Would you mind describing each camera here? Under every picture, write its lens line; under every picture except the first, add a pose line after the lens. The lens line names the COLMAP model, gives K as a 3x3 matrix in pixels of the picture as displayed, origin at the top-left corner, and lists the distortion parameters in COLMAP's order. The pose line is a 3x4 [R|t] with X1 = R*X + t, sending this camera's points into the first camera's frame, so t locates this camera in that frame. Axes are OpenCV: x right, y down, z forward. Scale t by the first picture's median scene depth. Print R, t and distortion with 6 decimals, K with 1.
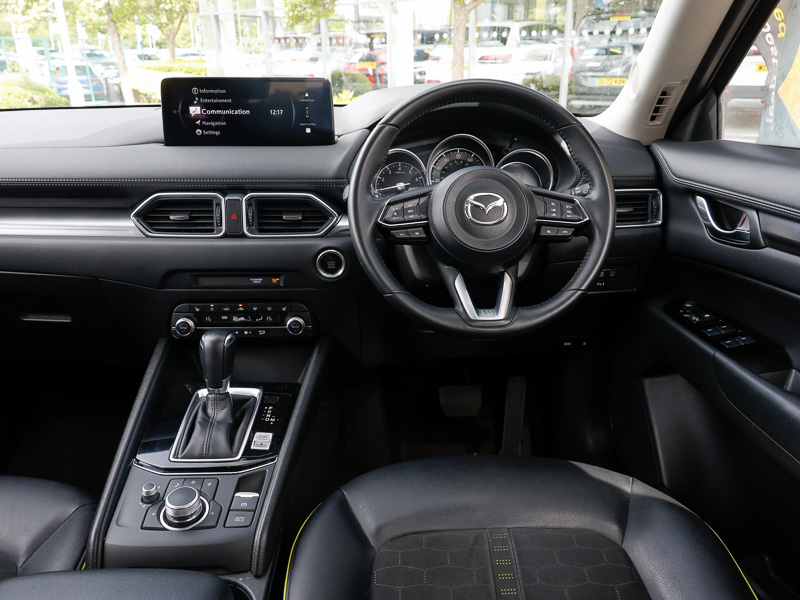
lens RADIAL K [[612.6, 0, 400.0], [0, 612.6, 300.0], [0, 0, 1]] dist [0.005594, 0.000723]
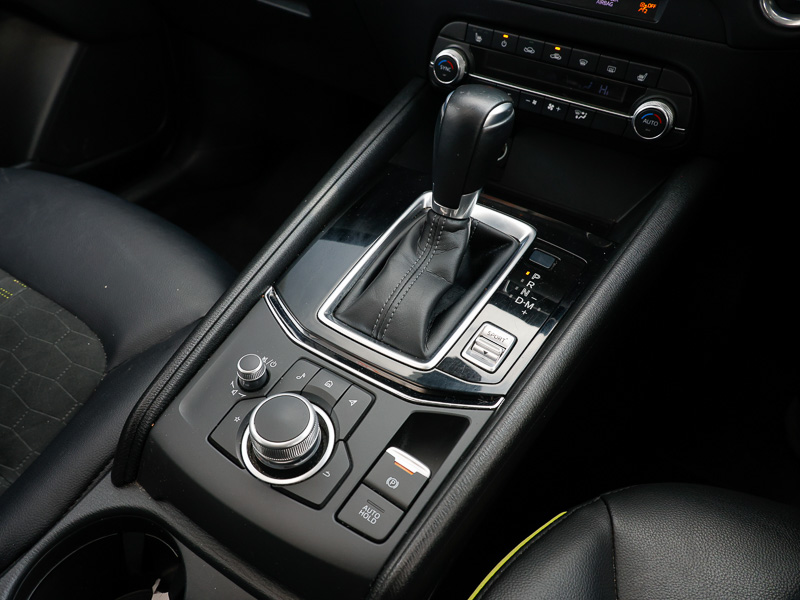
lens RADIAL K [[615.1, 0, 400.0], [0, 615.1, 300.0], [0, 0, 1]] dist [0.008492, -0.003533]
pose [[0.824371, 0.393722, -0.406689, -0.084089], [-0.216700, 0.883249, 0.415828, 0.008887], [0.522928, -0.254667, 0.813444, 0.485345]]
